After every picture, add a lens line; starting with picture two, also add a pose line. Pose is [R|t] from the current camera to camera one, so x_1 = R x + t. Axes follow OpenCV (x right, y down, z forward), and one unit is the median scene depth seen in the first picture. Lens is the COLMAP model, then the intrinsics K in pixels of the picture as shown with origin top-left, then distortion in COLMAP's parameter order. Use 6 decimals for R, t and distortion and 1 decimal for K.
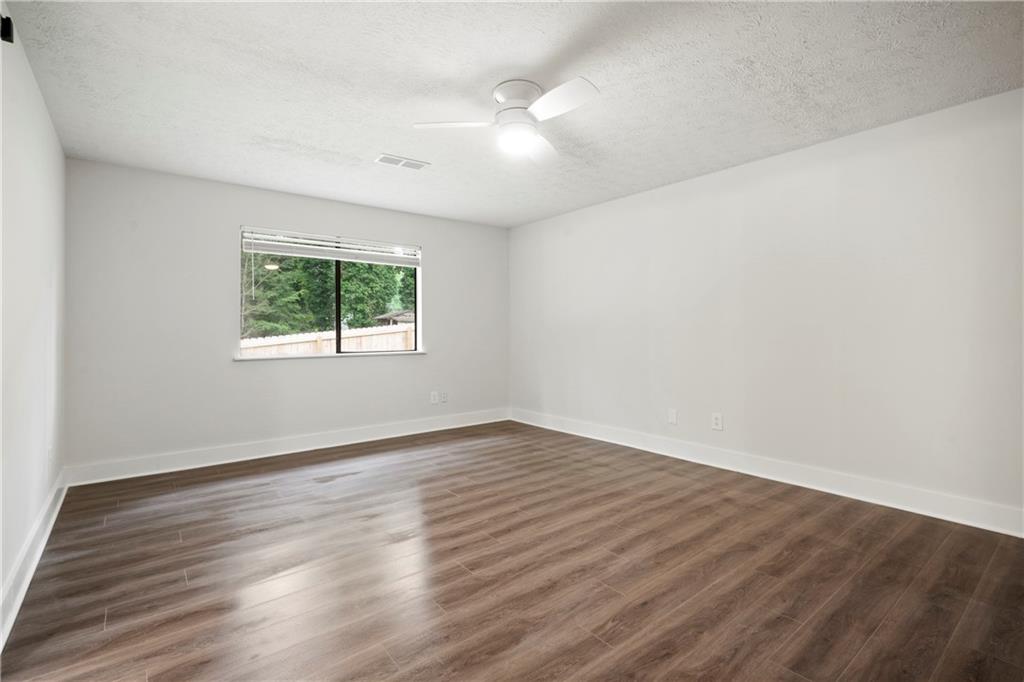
lens RADIAL K [[473.4, 0, 510.8], [0, 473.4, 337.1], [0, 0, 1]] dist [-0.001858, 0.000588]
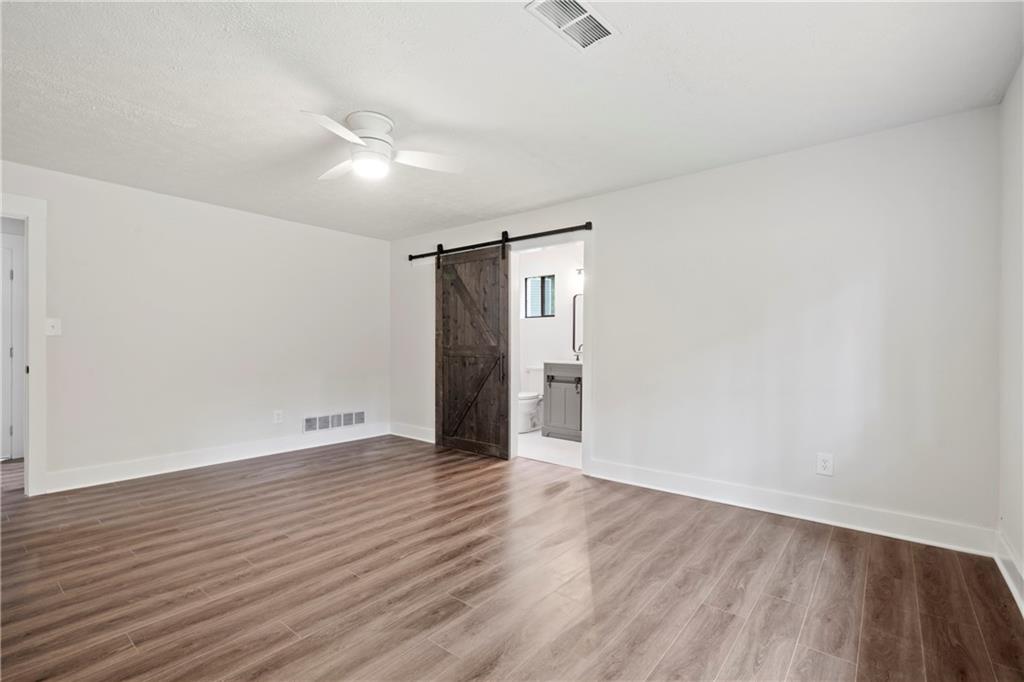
lens RADIAL K [[473.4, 0, 511.8], [0, 473.4, 343.6], [0, 0, 1]] dist [-0.001858, 0.000588]
pose [[-0.976713, -0.004733, -0.214498, -0.062715], [-0.006013, 0.999968, 0.005317, -0.023459], [0.214466, 0.006482, -0.976710, 1.980295]]
